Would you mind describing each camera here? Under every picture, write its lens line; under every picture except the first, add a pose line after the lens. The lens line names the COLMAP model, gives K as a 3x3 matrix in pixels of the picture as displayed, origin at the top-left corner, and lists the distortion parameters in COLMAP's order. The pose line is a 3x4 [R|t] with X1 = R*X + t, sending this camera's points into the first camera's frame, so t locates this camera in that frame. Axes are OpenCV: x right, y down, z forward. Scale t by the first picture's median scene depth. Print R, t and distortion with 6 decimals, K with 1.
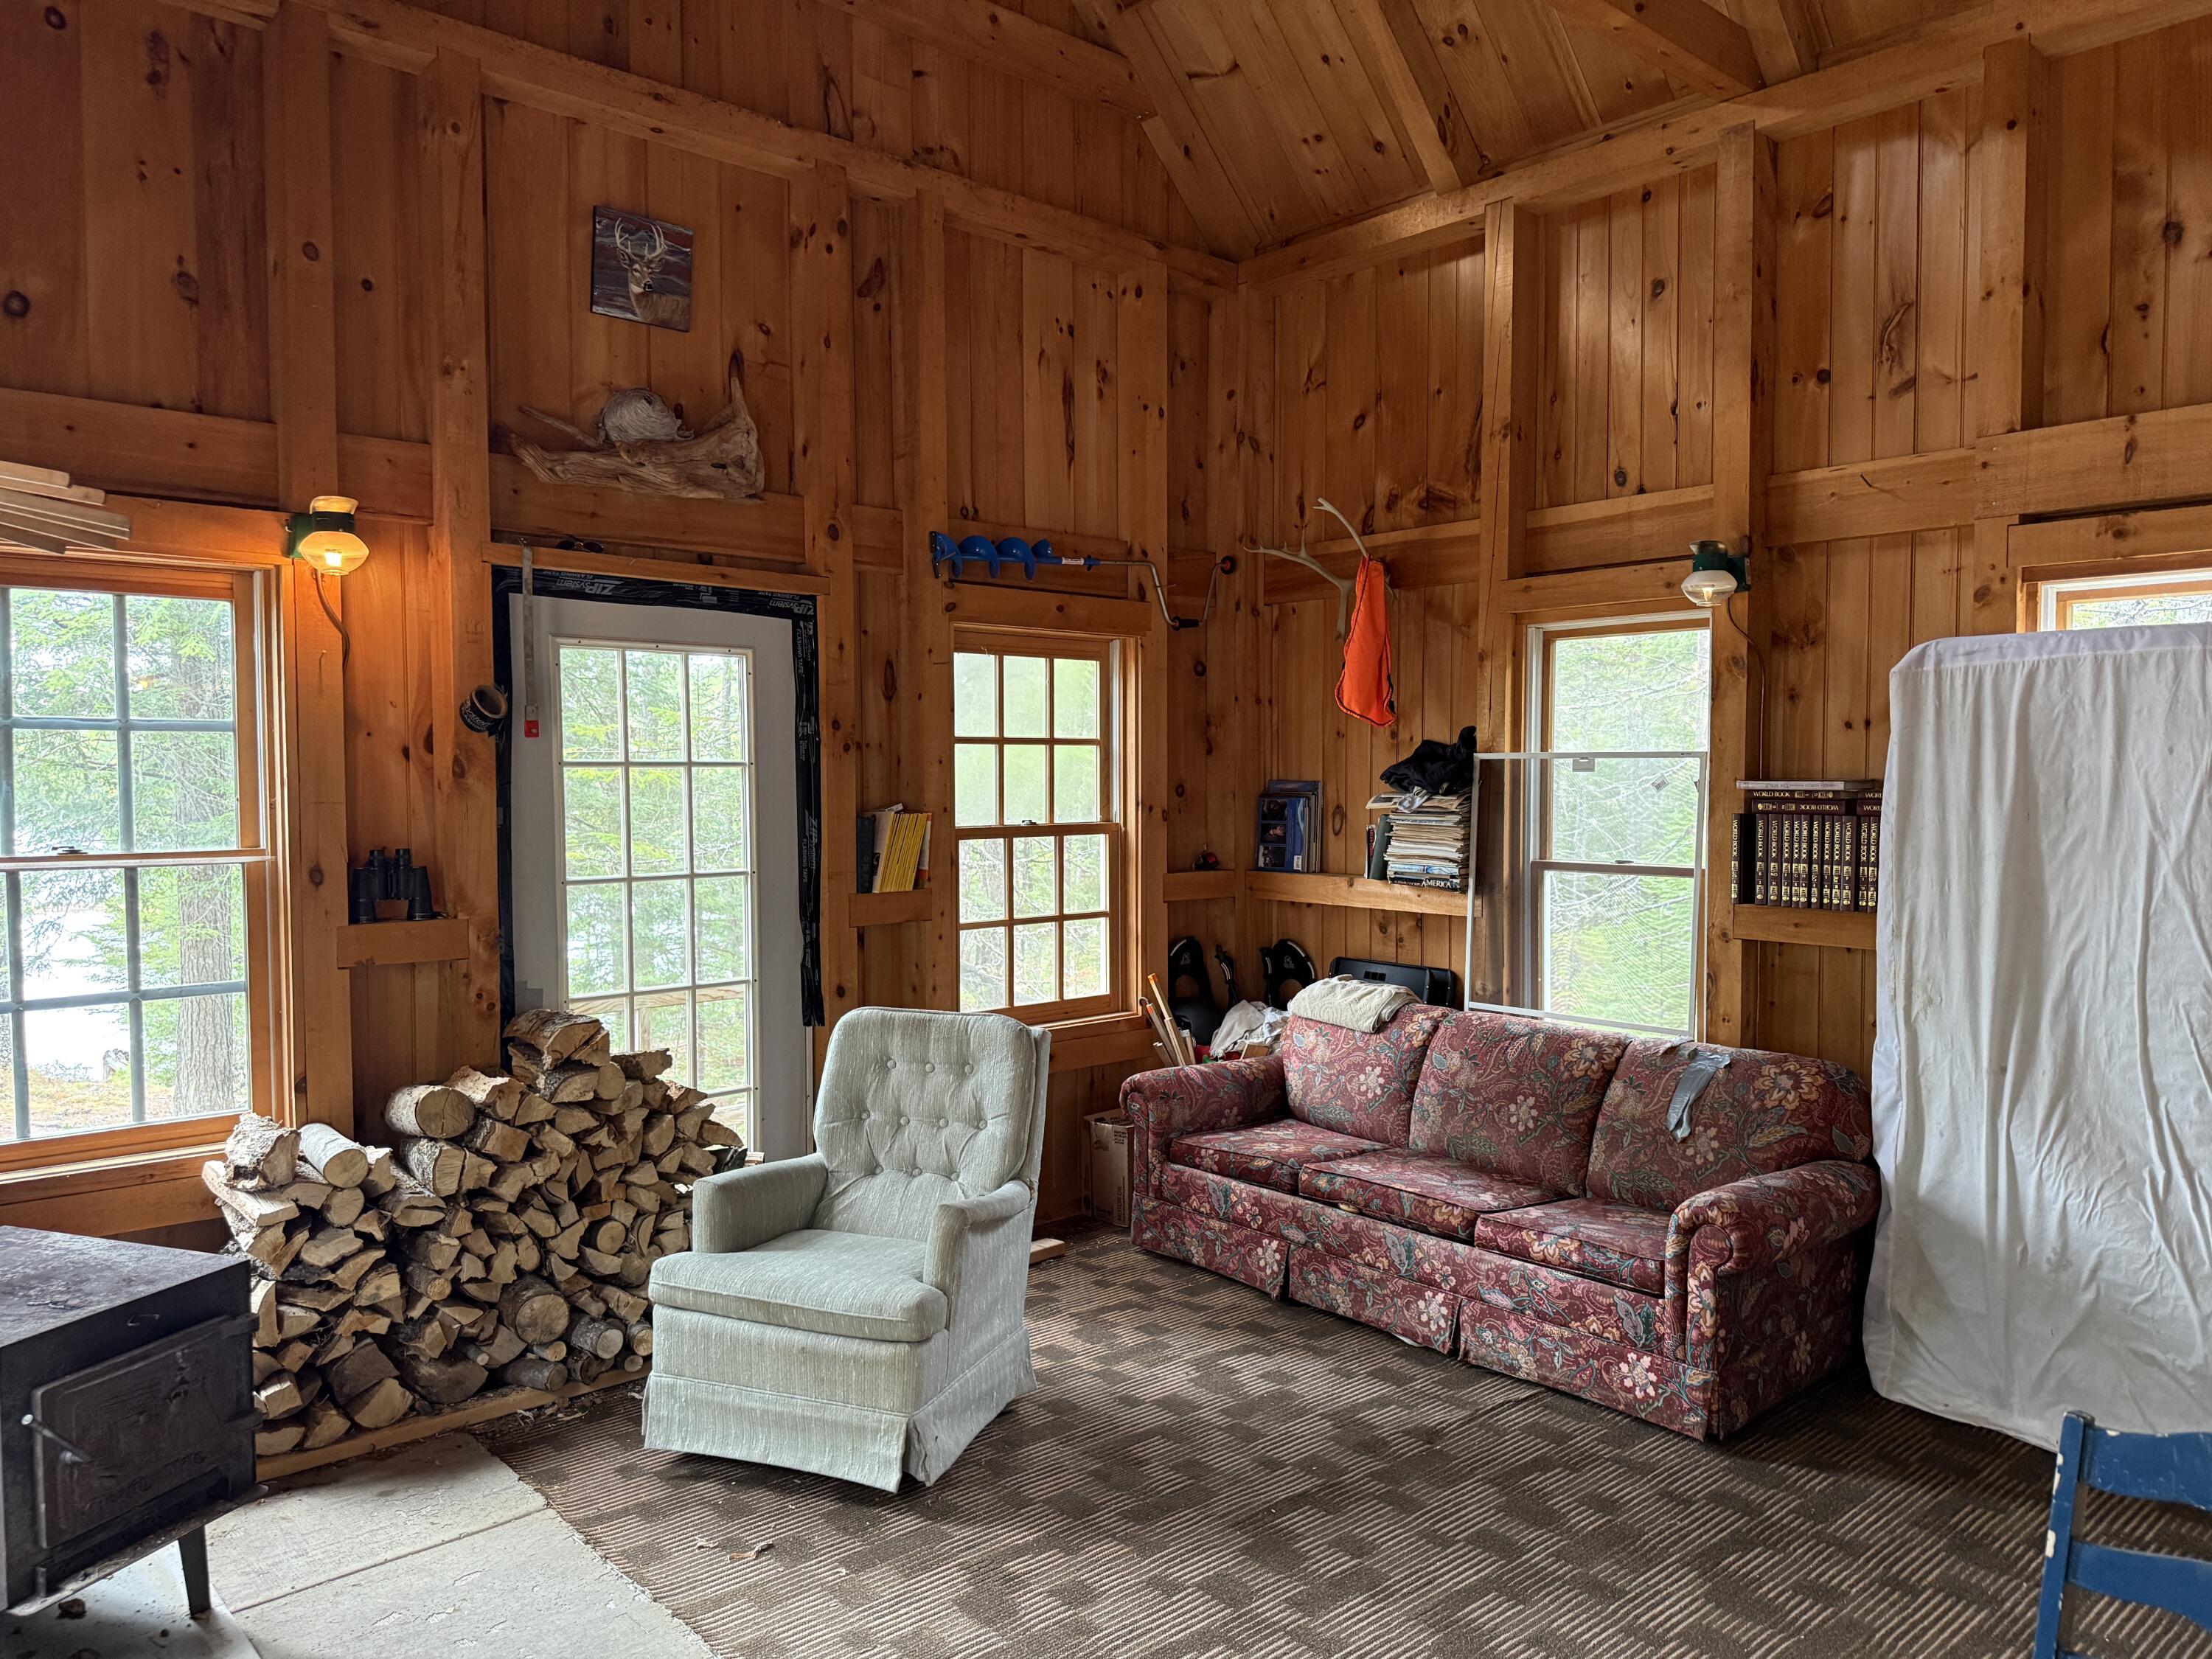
lens RADIAL K [[1551.8, 0, 1122.9], [0, 1551.8, 833.1], [0, 0, 1]] dist [0.063404, -0.076190]
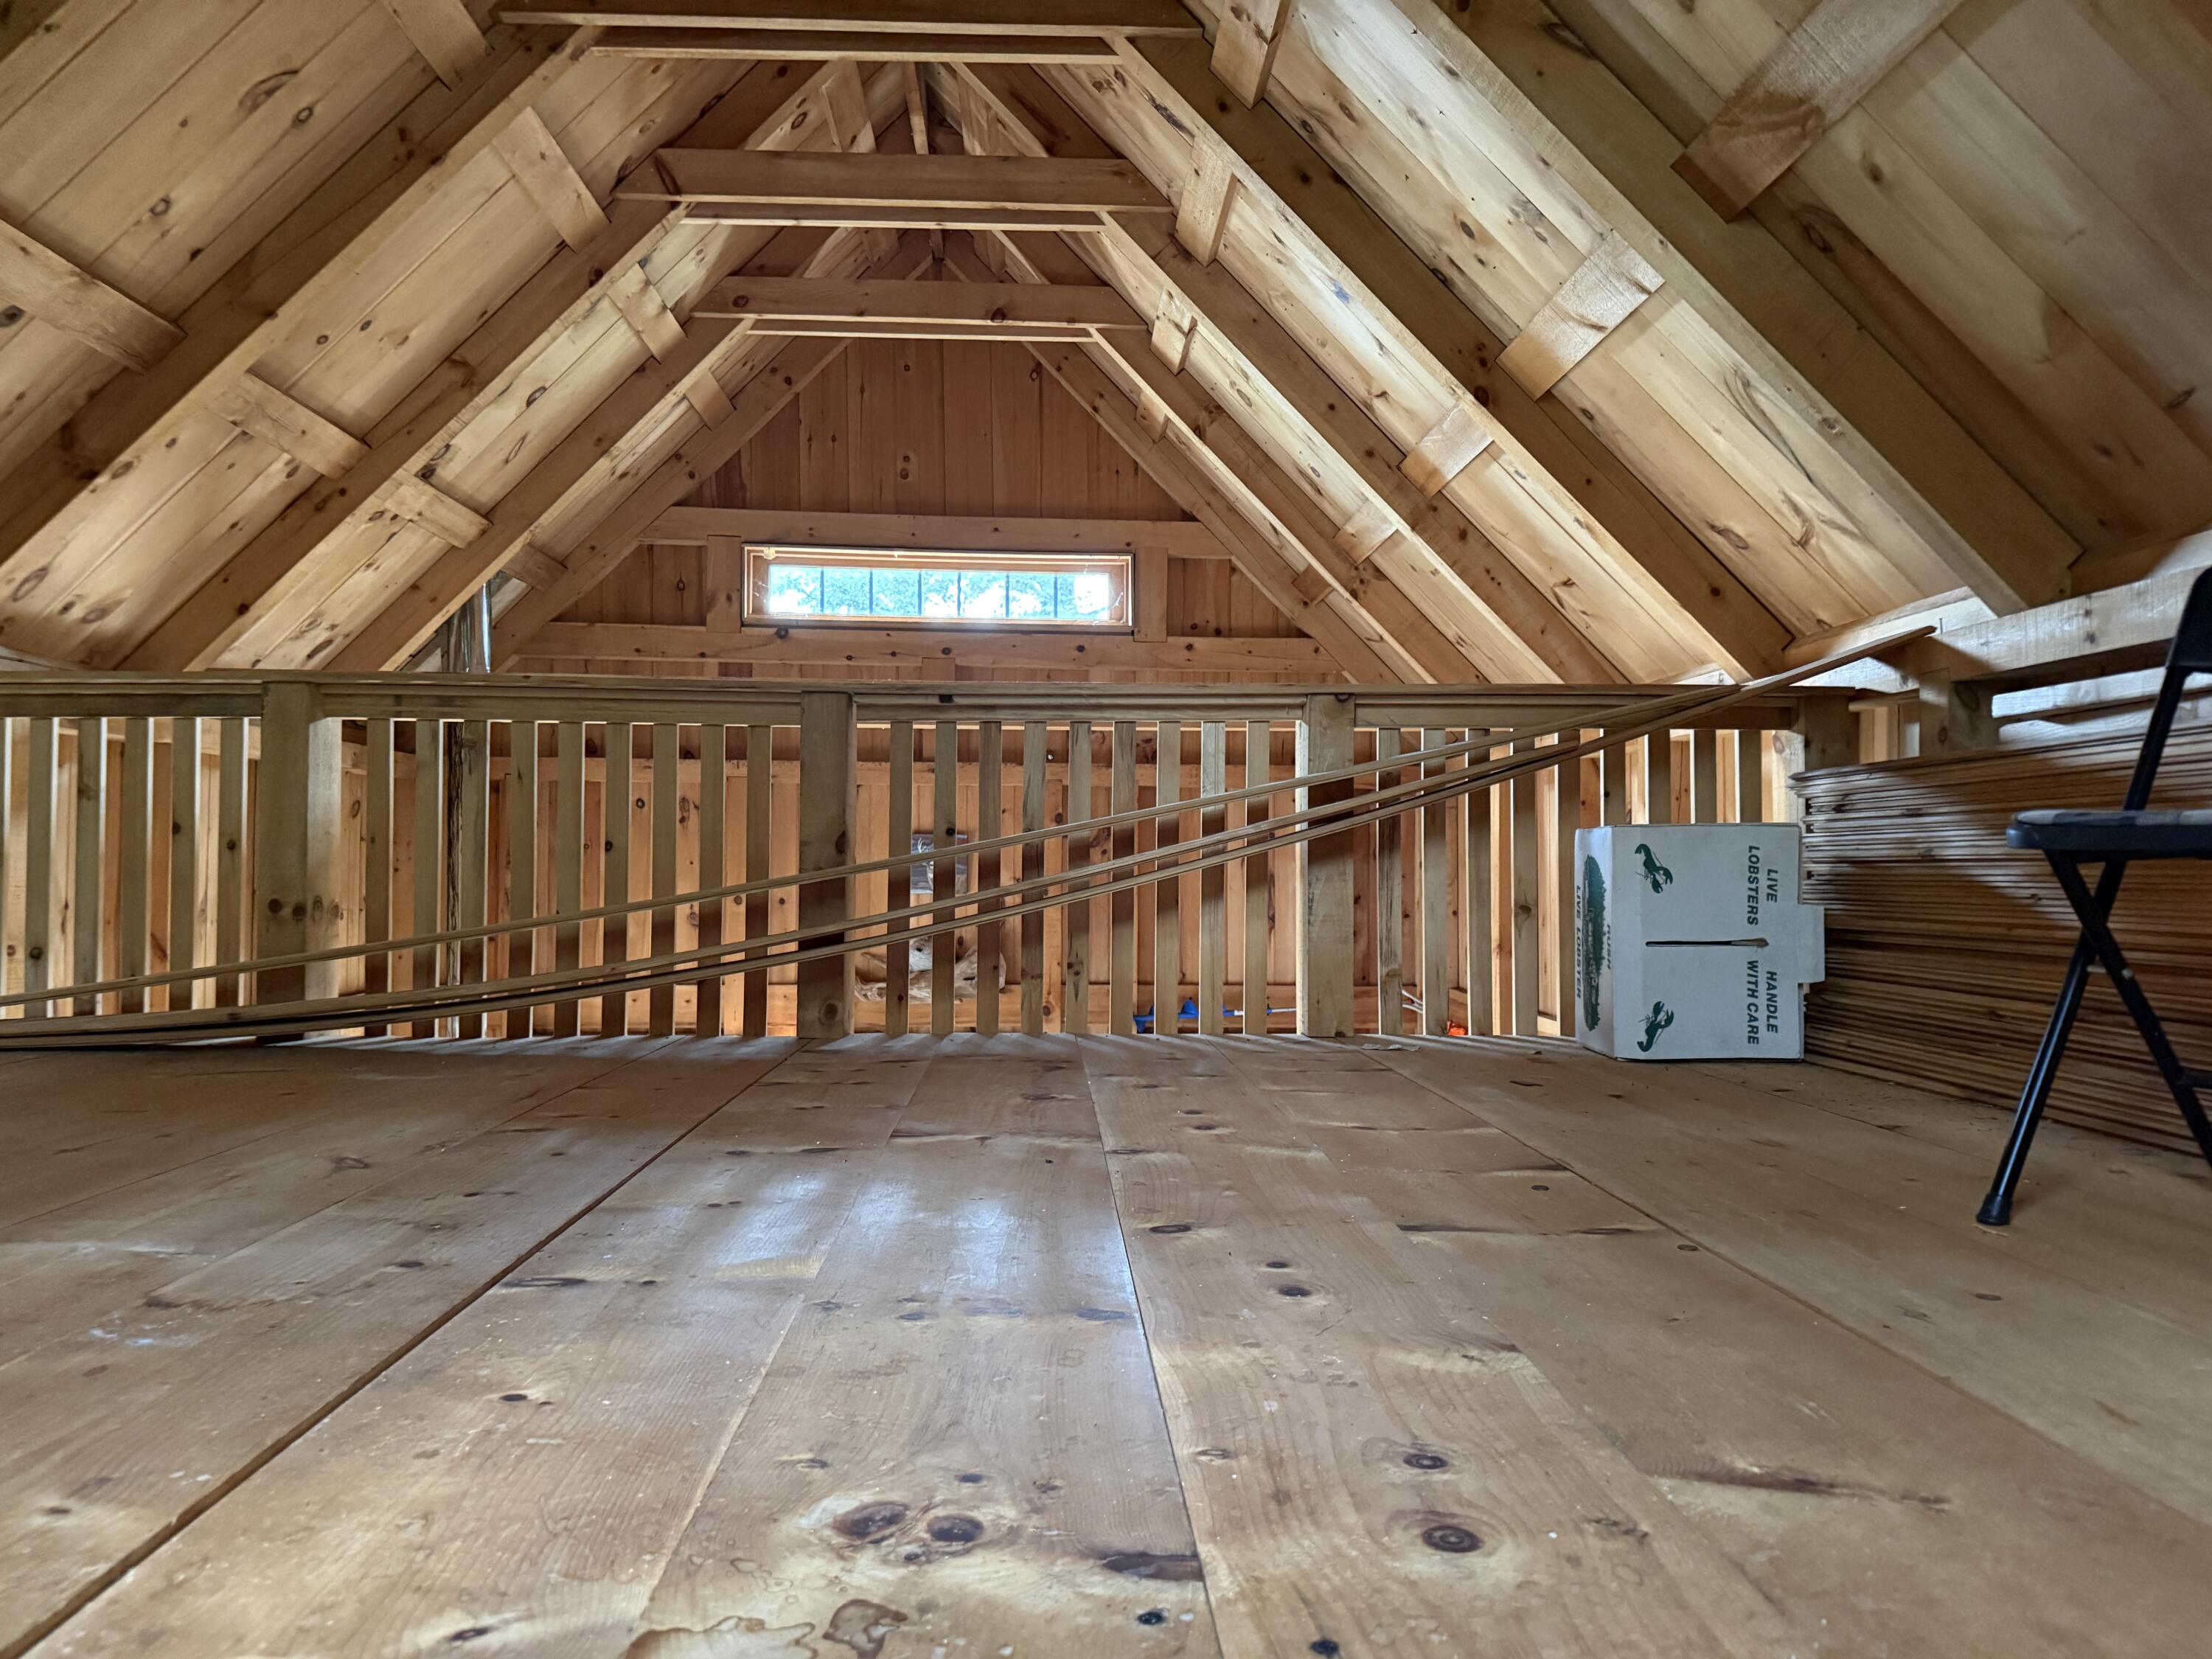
lens RADIAL K [[1545.7, 0, 1105.4], [0, 1545.7, 833.4], [0, 0, 1]] dist [0.127824, 0.001157]
pose [[0.774545, -0.004390, -0.632503, 0.893381], [-0.033678, 0.998271, -0.048170, -0.319599], [0.631621, 0.058611, 0.773058, -0.176901]]
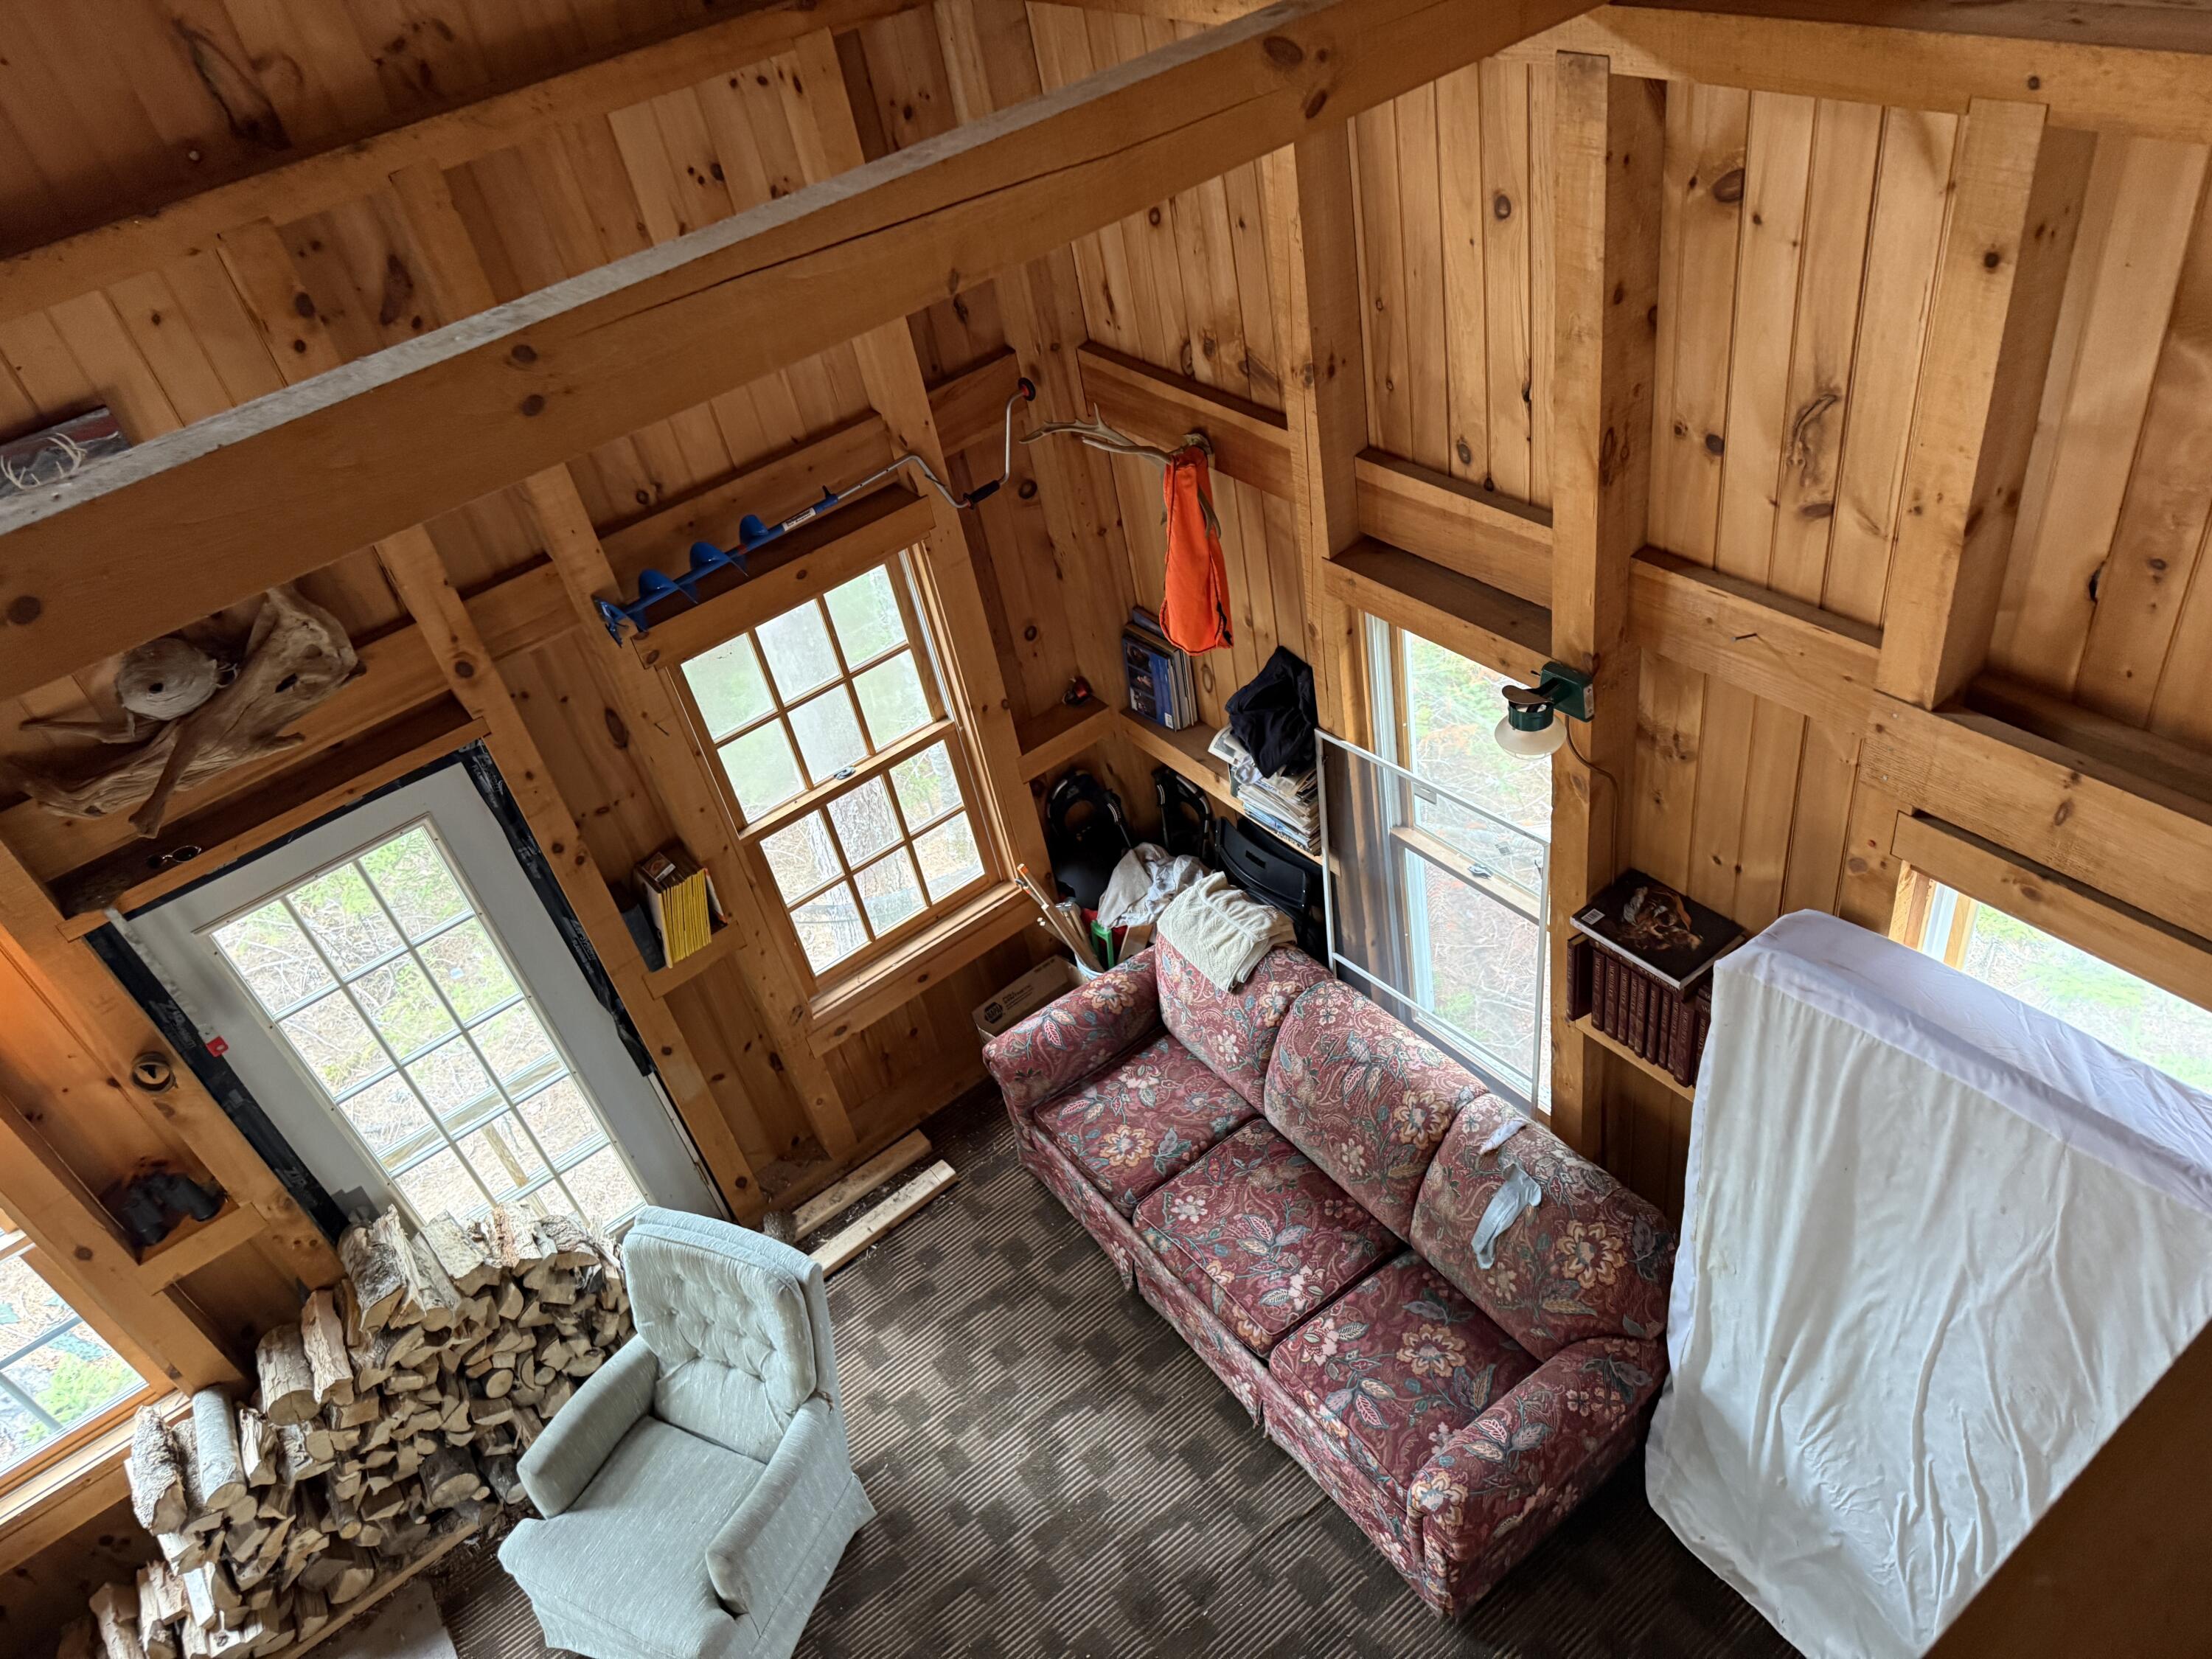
lens RADIAL K [[1551.8, 0, 1114.2], [0, 1551.8, 819.1], [0, 0, 1]] dist [0.063404, -0.076190]
pose [[0.982014, -0.072547, -0.174314, 0.303806], [0.163014, 0.791594, 0.588902, -0.598612], [0.095263, -0.606726, 0.789182, 0.362735]]
